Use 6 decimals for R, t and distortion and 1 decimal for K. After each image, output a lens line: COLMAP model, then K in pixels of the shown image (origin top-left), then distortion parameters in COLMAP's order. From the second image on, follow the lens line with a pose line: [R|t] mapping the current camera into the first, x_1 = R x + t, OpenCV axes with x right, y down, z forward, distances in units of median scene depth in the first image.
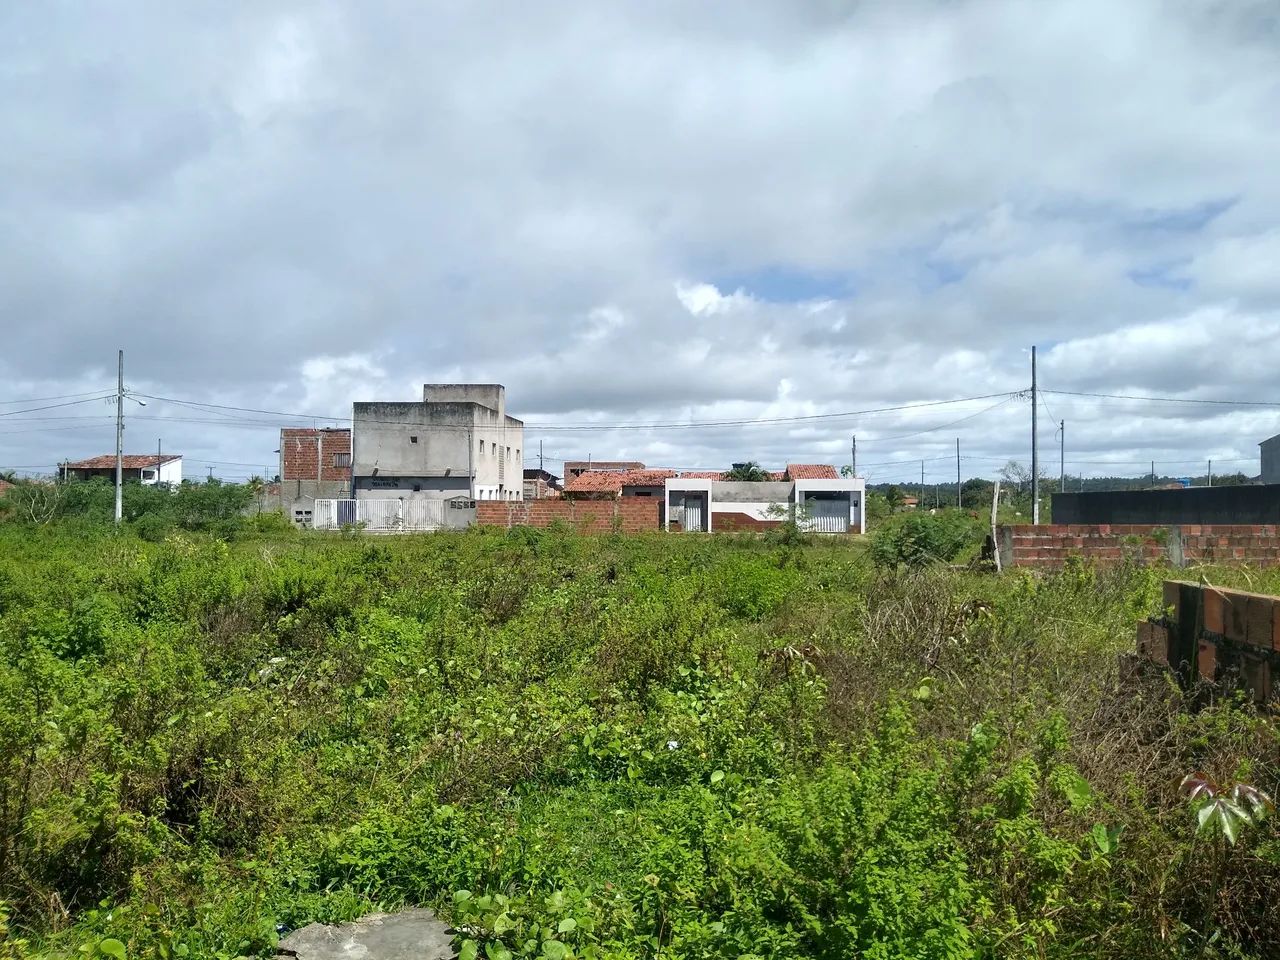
lens RADIAL K [[989.2, 0, 643.6], [0, 989.2, 490.2], [0, 0, 1]] dist [0.097039, -0.168163]
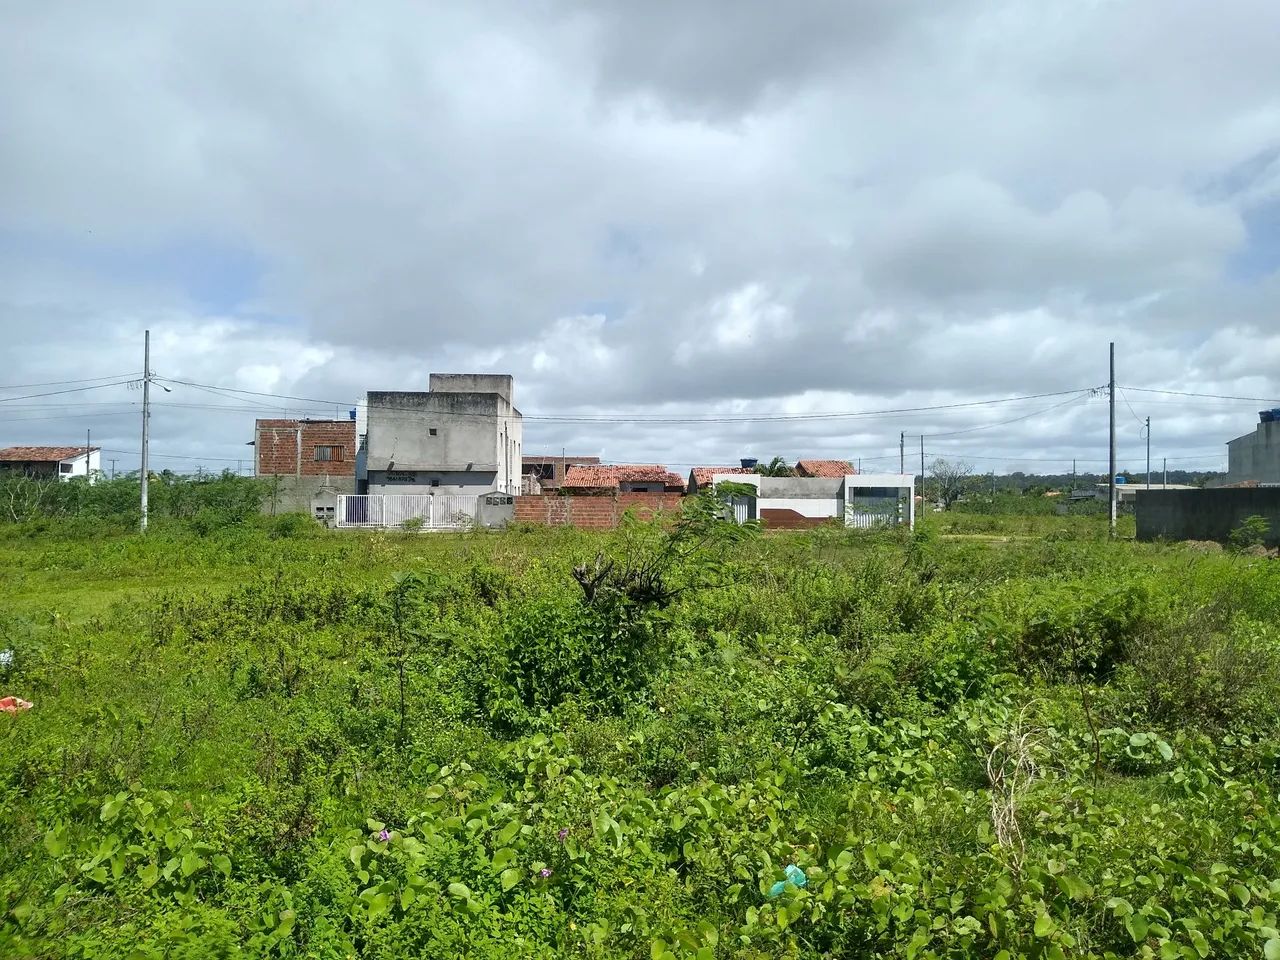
lens RADIAL K [[989.2, 0, 643.6], [0, 989.2, 490.2], [0, 0, 1]] dist [0.097039, -0.168163]
pose [[0.994177, 0.002092, 0.107736, -0.133084], [-0.002542, 0.999989, 0.004042, 0.000368], [-0.107726, -0.004292, 0.994171, 0.037591]]
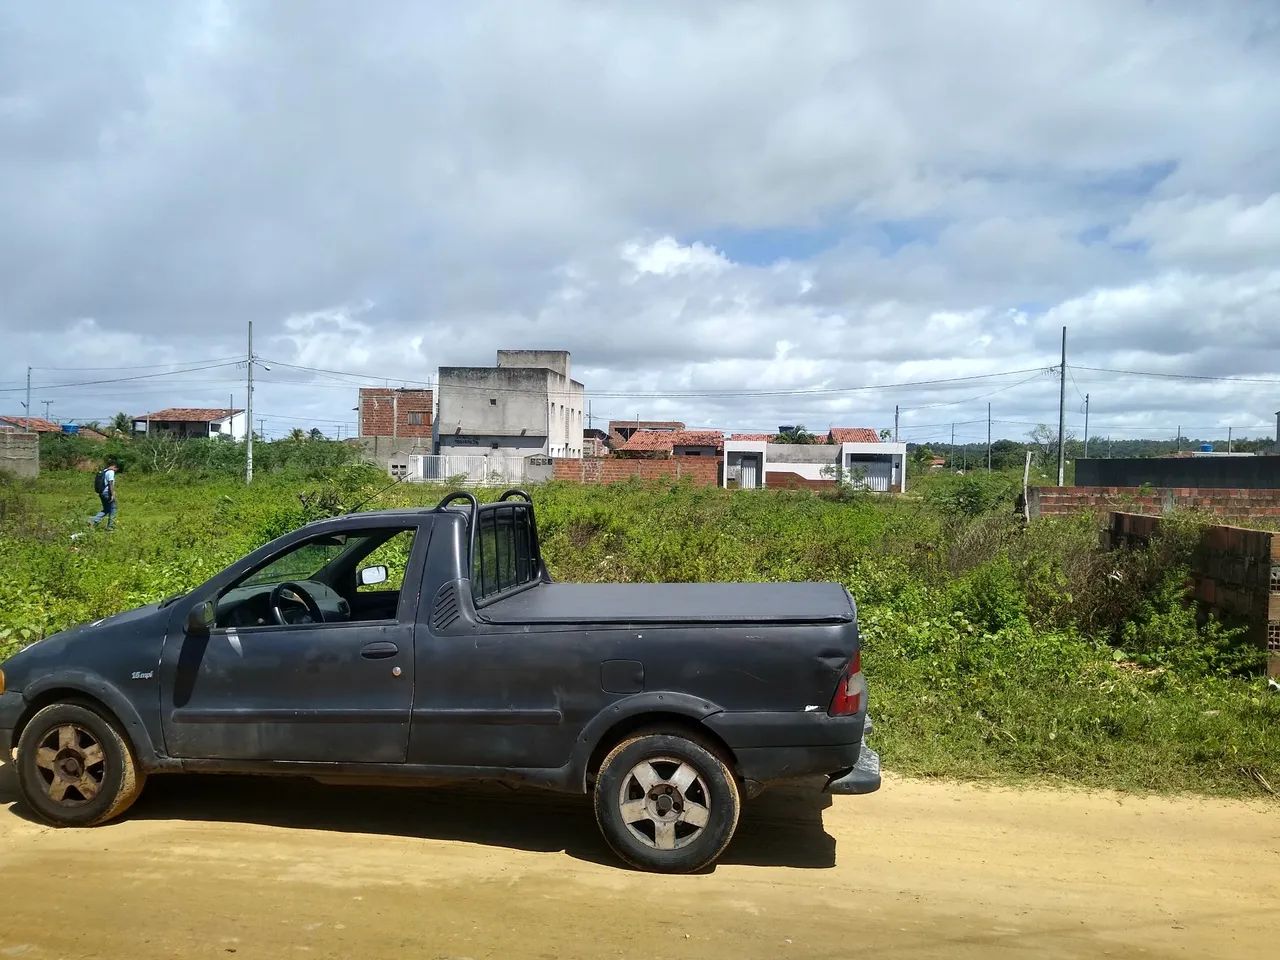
lens RADIAL K [[989.2, 0, 643.6], [0, 989.2, 490.2], [0, 0, 1]] dist [0.097039, -0.168163]
pose [[0.999623, 0.014255, -0.023466, -0.036817], [-0.013219, 0.998956, 0.043726, -0.003181], [0.024065, -0.043400, 0.998768, -0.099124]]
